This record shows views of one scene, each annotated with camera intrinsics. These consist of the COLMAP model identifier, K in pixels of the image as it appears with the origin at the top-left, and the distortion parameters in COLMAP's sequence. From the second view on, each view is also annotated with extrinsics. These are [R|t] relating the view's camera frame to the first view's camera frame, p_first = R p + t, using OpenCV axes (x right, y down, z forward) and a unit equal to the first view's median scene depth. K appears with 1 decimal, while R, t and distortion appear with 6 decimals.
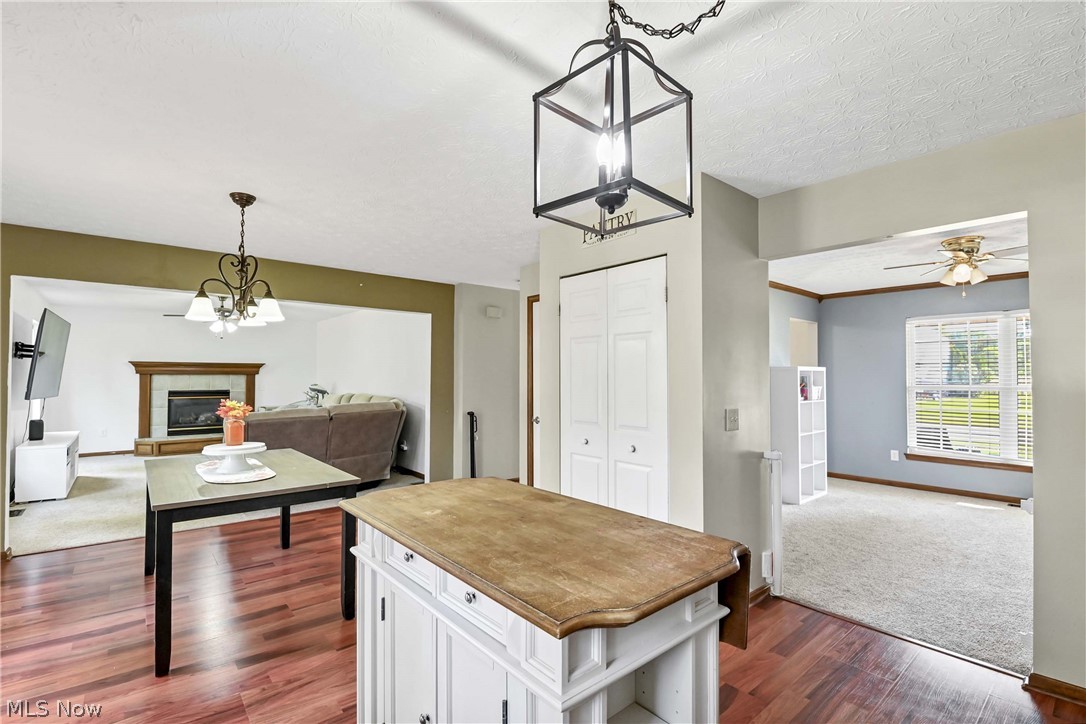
lens RADIAL K [[495.8, 0, 549.4], [0, 495.8, 364.6], [0, 0, 1]] dist [-0.002601, -0.006560]
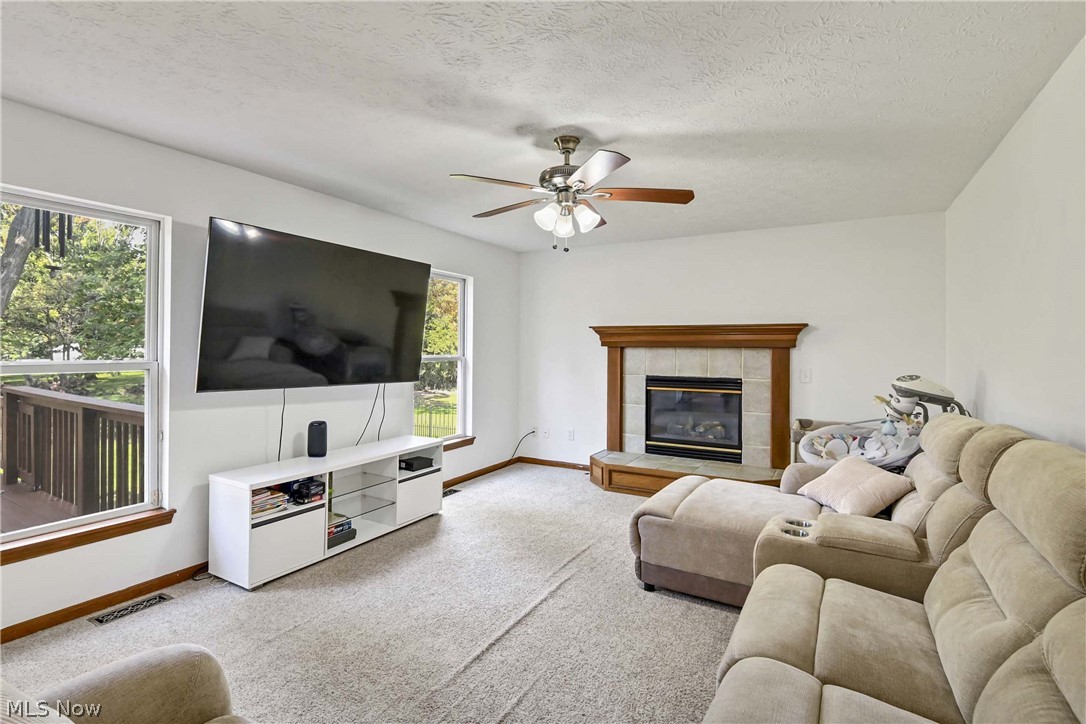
lens RADIAL K [[515.8, 0, 549.4], [0, 515.8, 347.7], [0, 0, 1]] dist [0.001329, -0.000077]
pose [[0.340048, -0.000780, -0.940408, -0.254303], [0.013718, 0.999897, 0.004131, 0.017052], [0.940308, -0.014305, 0.340023, 0.731276]]
